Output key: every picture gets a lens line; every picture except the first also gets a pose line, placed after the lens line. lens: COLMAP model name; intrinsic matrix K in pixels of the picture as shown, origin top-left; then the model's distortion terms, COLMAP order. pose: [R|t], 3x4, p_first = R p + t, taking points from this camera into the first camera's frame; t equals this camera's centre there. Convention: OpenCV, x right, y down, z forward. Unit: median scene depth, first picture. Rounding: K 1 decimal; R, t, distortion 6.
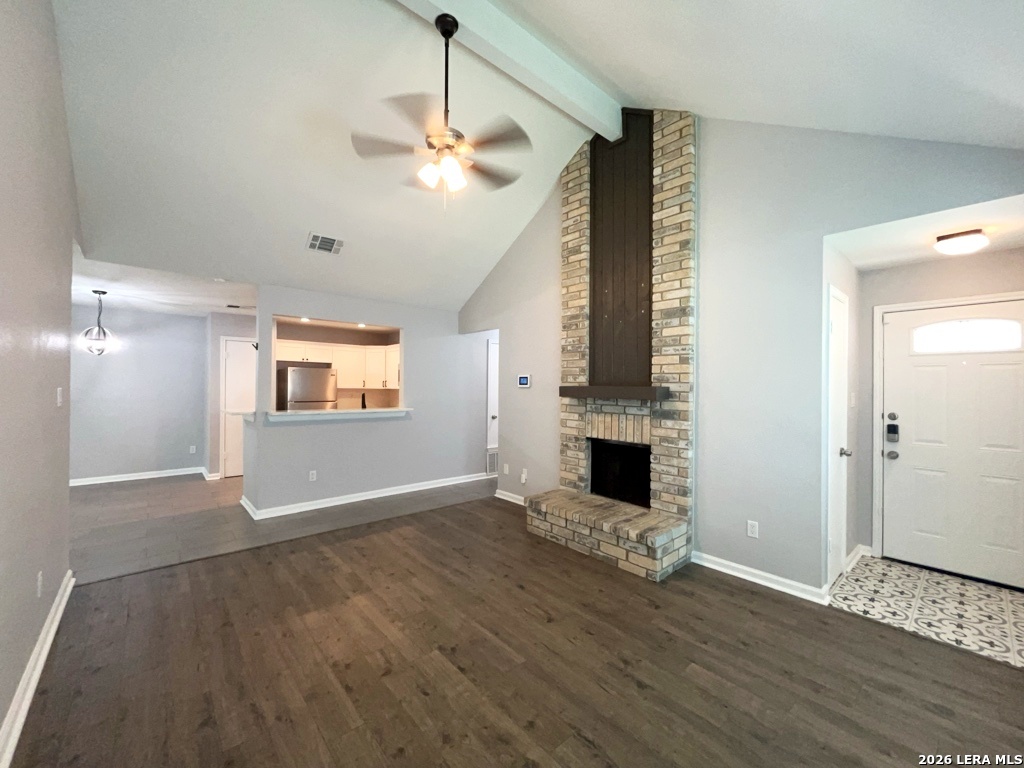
lens RADIAL K [[414.0, 0, 514.9], [0, 414.0, 384.7], [0, 0, 1]] dist [-0.001410, -0.000206]
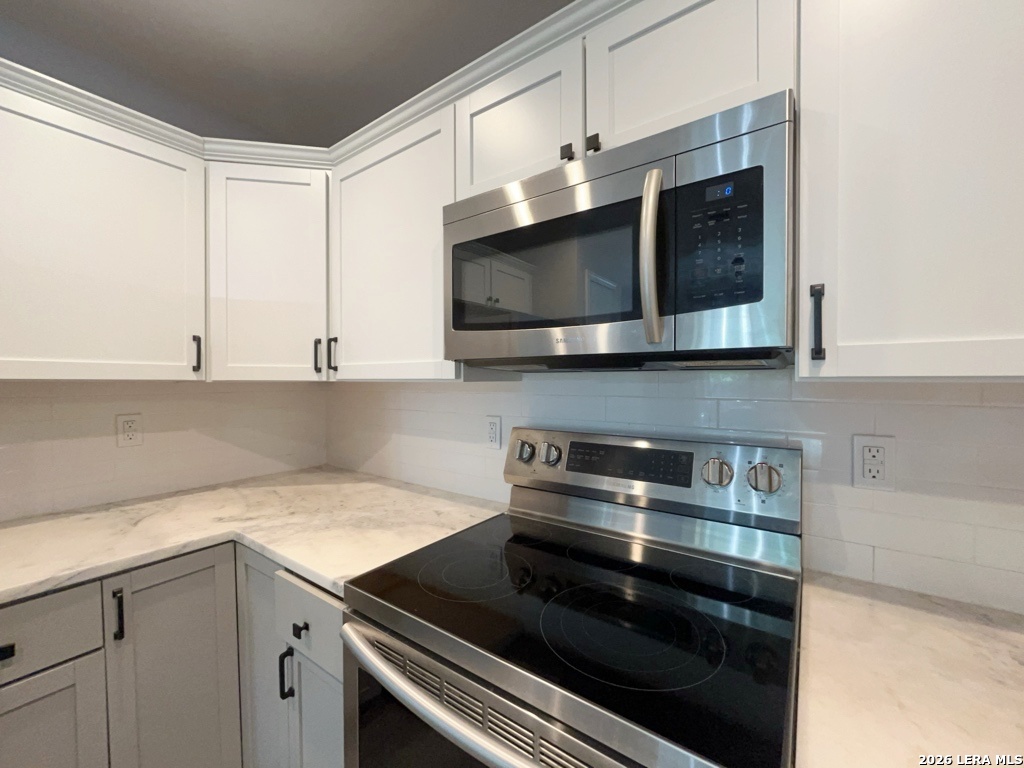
lens RADIAL K [[414.0, 0, 514.9], [0, 414.0, 384.7], [0, 0, 1]] dist [-0.001410, -0.000206]
pose [[0.977163, -0.014015, 0.212029, -0.601688], [0.009992, 0.999749, 0.020035, 0.018811], [-0.212257, -0.017458, 0.977058, 1.776042]]
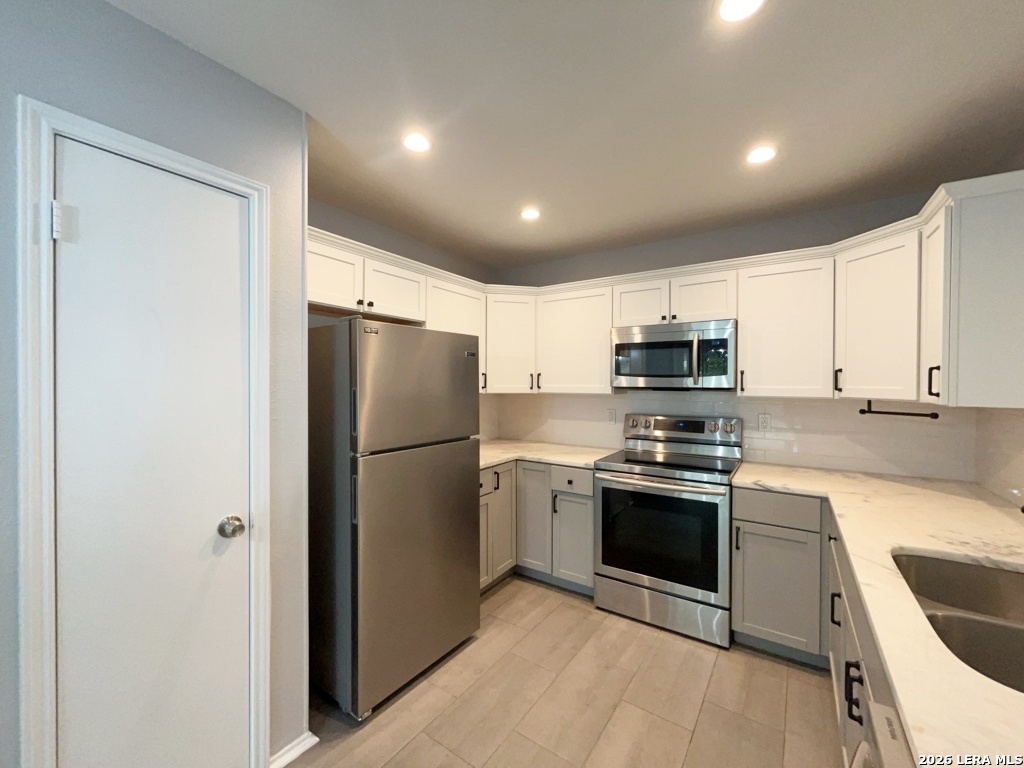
lens RADIAL K [[414.0, 0, 514.9], [0, 414.0, 384.7], [0, 0, 1]] dist [-0.001410, -0.000206]
pose [[0.967511, -0.005613, 0.252766, -0.965449], [0.003033, 0.999939, 0.010595, -0.006289], [-0.252810, -0.009484, 0.967470, 1.362330]]
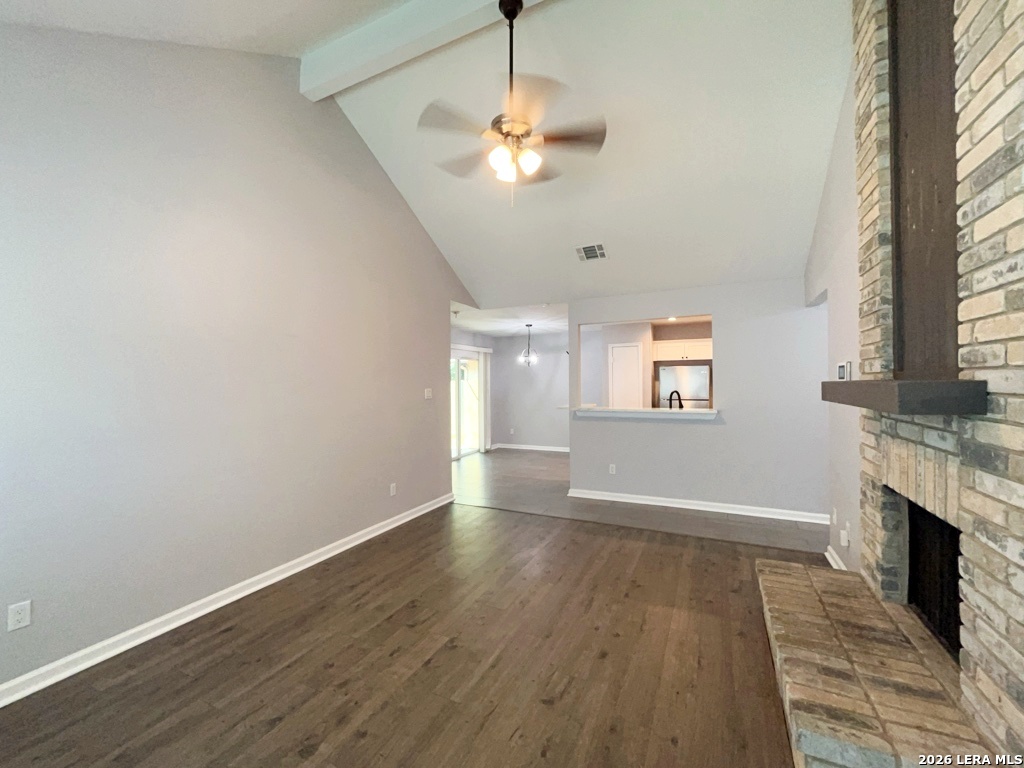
lens RADIAL K [[414.0, 0, 514.9], [0, 414.0, 384.7], [0, 0, 1]] dist [-0.001410, -0.000206]
pose [[0.386046, -0.010413, -0.922421, 0.526799], [0.016849, 0.999849, -0.004236, 0.003501], [0.922325, -0.013906, 0.386164, 0.469412]]
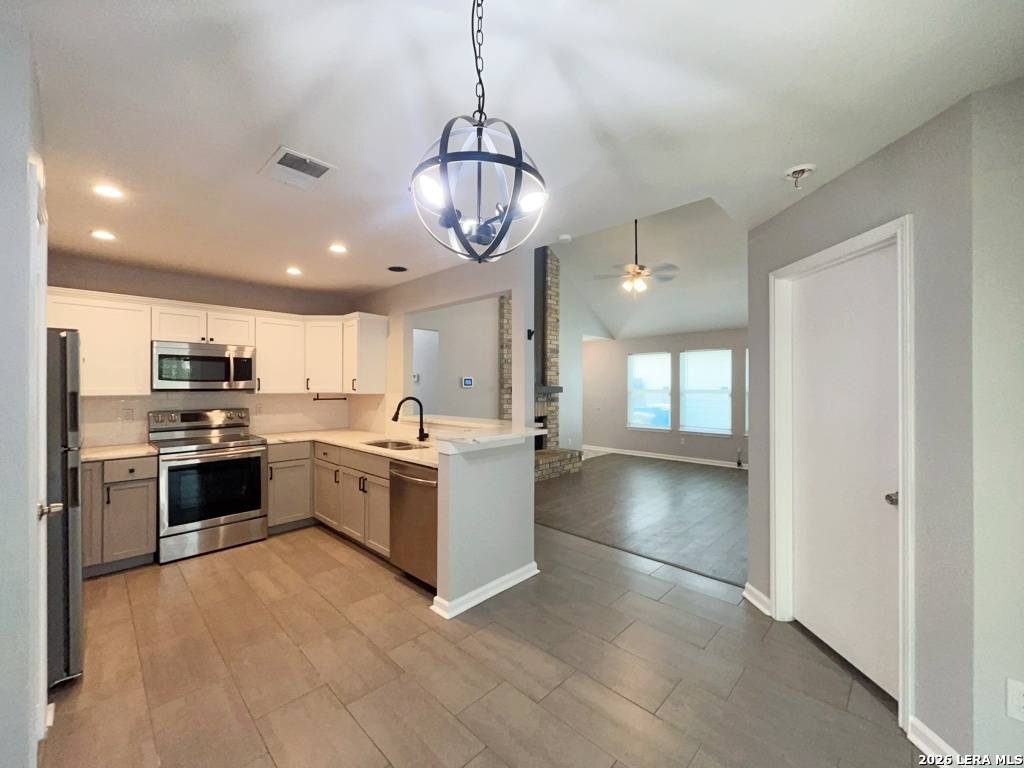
lens RADIAL K [[413.4, 0, 516.9], [0, 413.4, 383.7], [0, 0, 1]] dist [0.010173, -0.000006]
pose [[-0.094103, -0.003272, 0.995557, -1.627268], [-0.004519, 0.999986, 0.002859, -0.011910], [-0.995552, -0.004230, -0.094117, 1.332601]]
